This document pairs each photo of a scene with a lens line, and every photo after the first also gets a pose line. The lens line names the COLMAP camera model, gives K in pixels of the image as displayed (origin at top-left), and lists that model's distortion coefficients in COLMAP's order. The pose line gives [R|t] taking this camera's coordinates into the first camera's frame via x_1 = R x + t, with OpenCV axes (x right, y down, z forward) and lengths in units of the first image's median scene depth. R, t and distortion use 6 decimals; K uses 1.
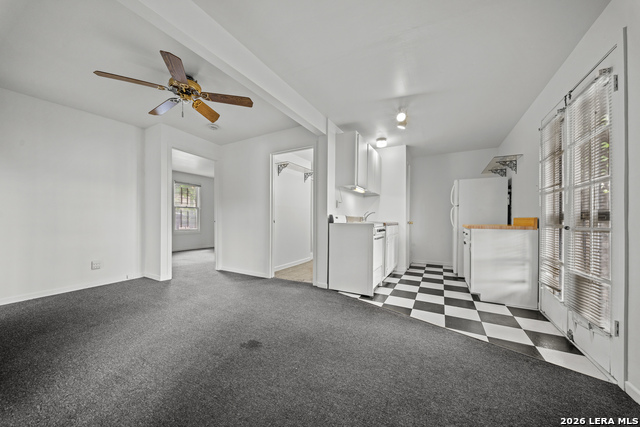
lens RADIAL K [[222.7, 0, 319.3], [0, 222.7, 218.9], [0, 0, 1]] dist [-0.000348, -0.000156]
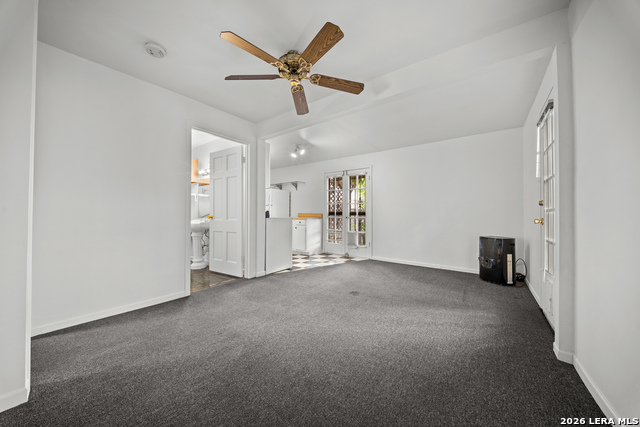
lens RADIAL K [[222.7, 0, 319.3], [0, 222.7, 218.9], [0, 0, 1]] dist [-0.000348, -0.000156]
pose [[0.139620, -0.024820, 0.989894, -1.263536], [-0.011063, 0.999584, 0.026623, -0.009756], [-0.990143, -0.014668, 0.139288, 0.680709]]
